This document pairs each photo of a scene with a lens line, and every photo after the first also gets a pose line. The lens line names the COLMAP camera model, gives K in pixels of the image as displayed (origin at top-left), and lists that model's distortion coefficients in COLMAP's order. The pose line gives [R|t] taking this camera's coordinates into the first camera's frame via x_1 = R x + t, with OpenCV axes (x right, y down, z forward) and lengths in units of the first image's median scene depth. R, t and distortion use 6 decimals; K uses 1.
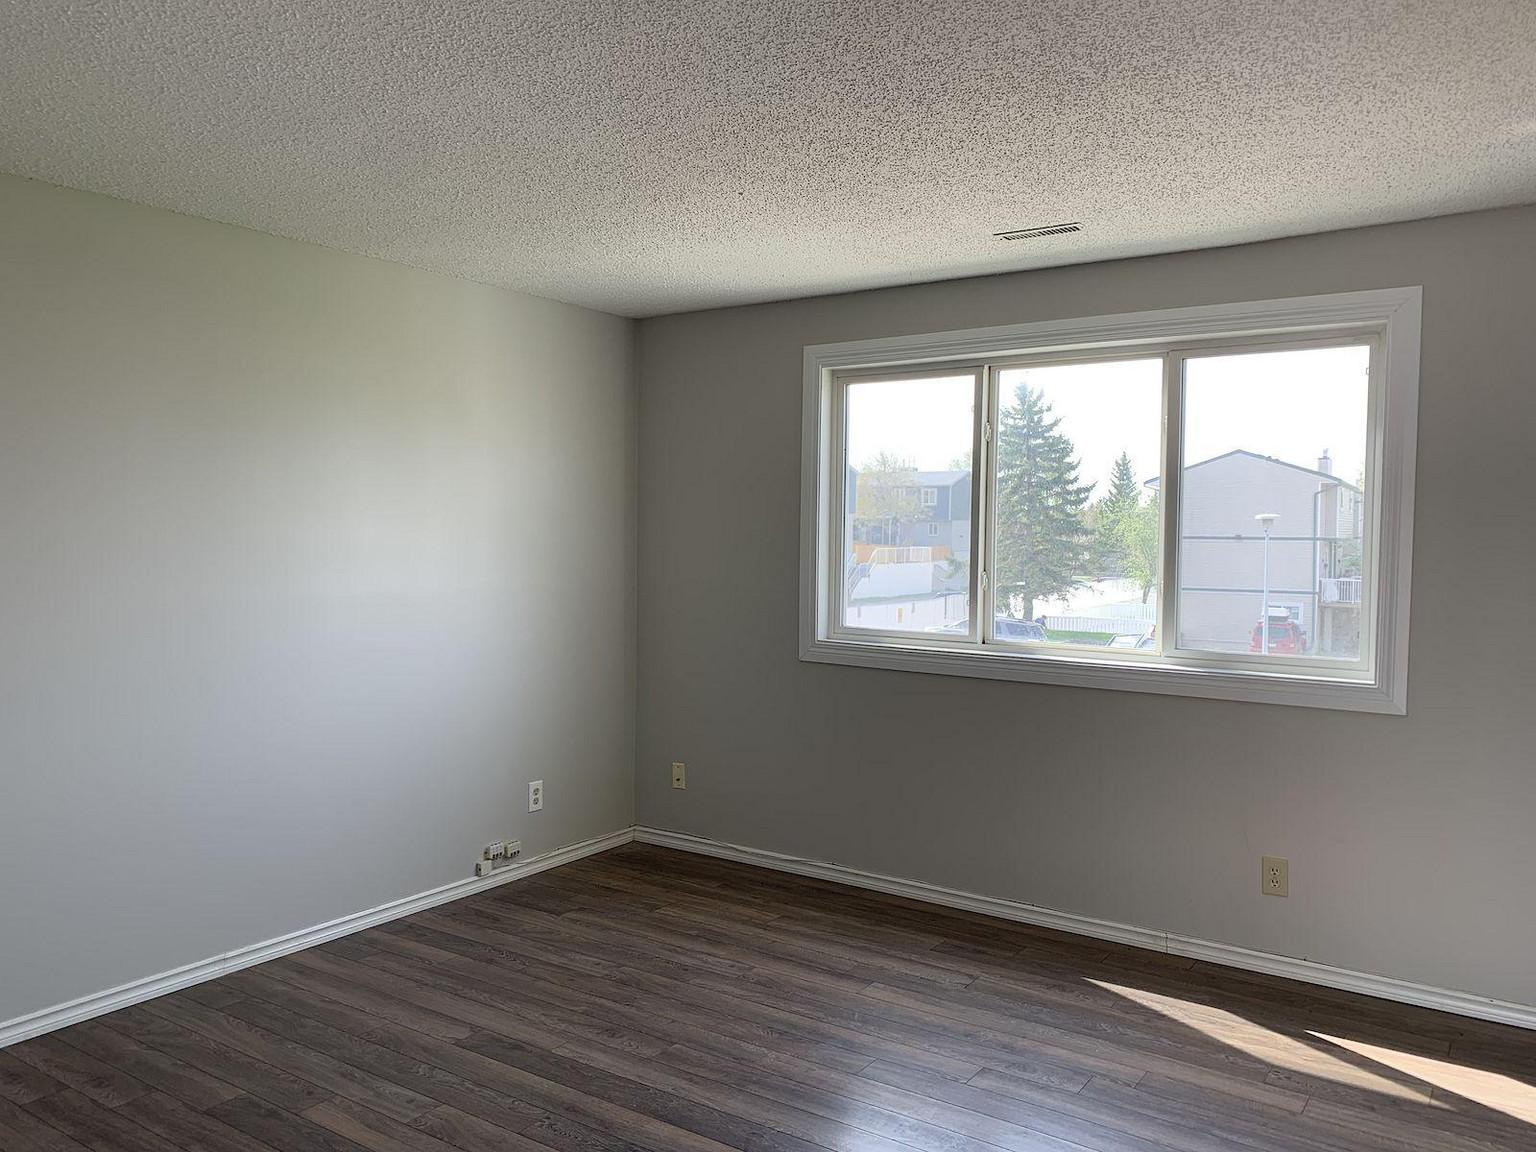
lens RADIAL K [[1174.9, 0, 765.8], [0, 1174.9, 578.0], [0, 0, 1]] dist [0.060069, -0.072973]
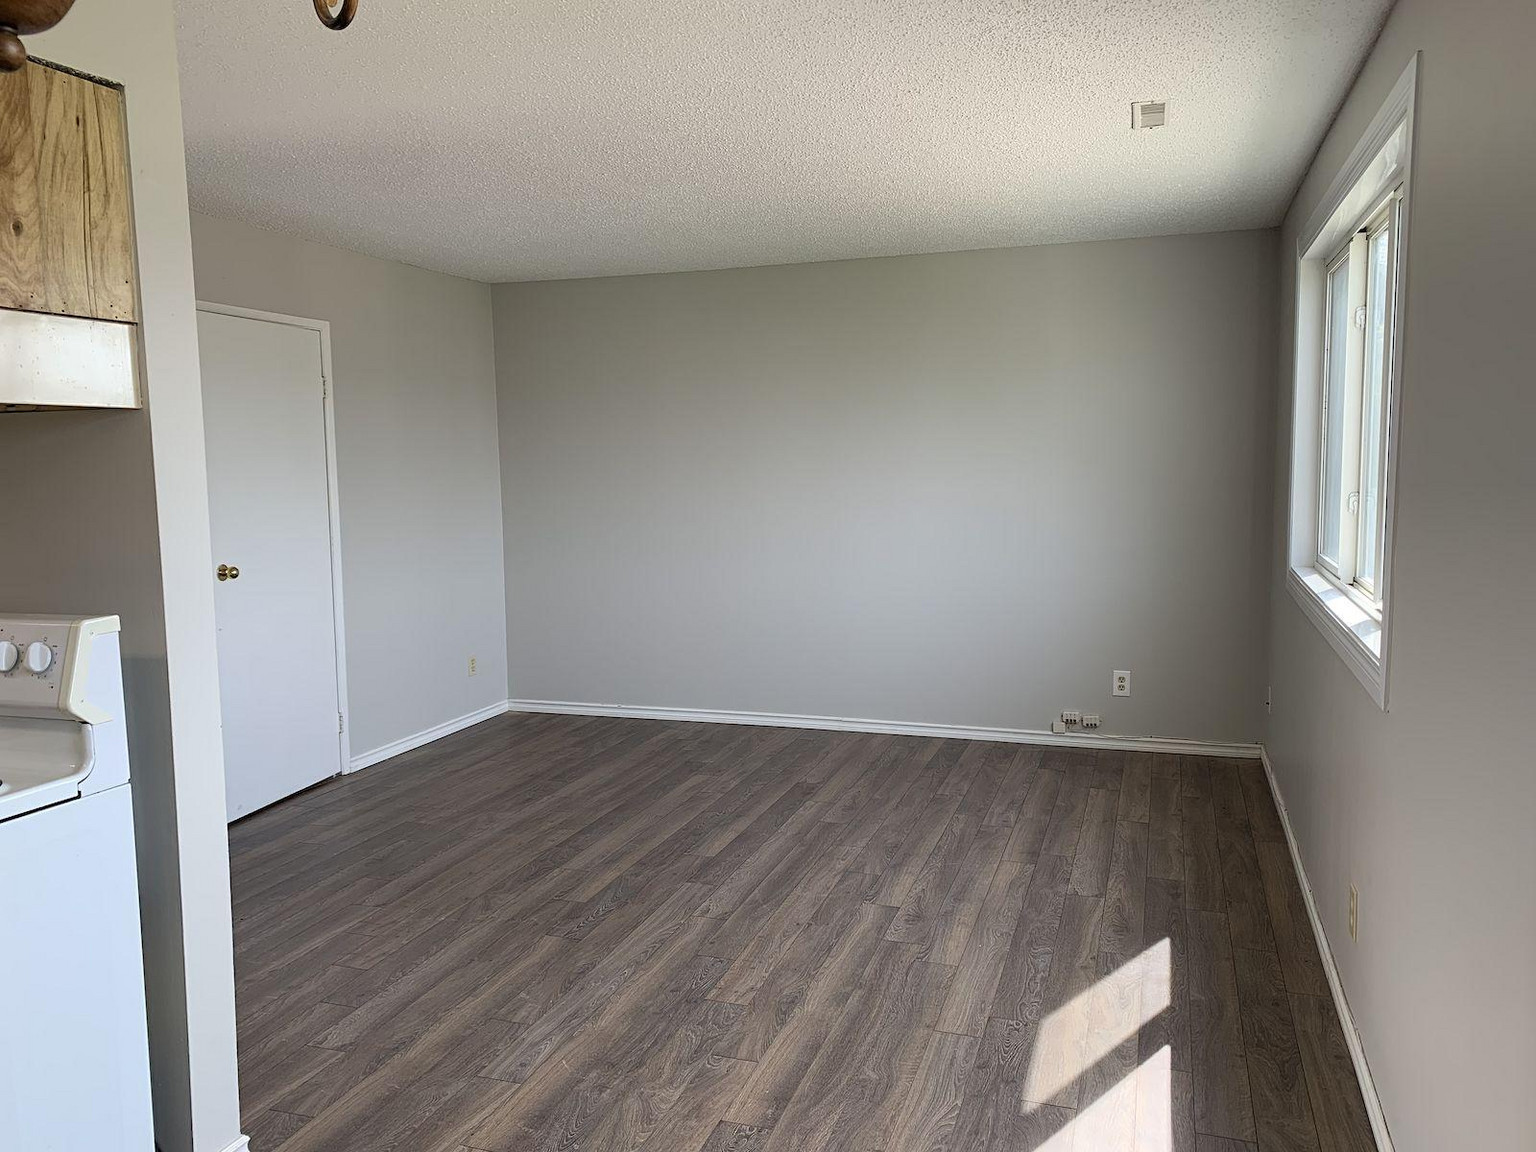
lens RADIAL K [[1174.9, 0, 768.9], [0, 1174.9, 571.2], [0, 0, 1]] dist [0.060069, -0.072973]
pose [[0.276258, 0.082913, -0.957500, 1.038129], [-0.021136, 0.996555, 0.080196, -0.011684], [0.960851, -0.001918, 0.277059, 0.453835]]
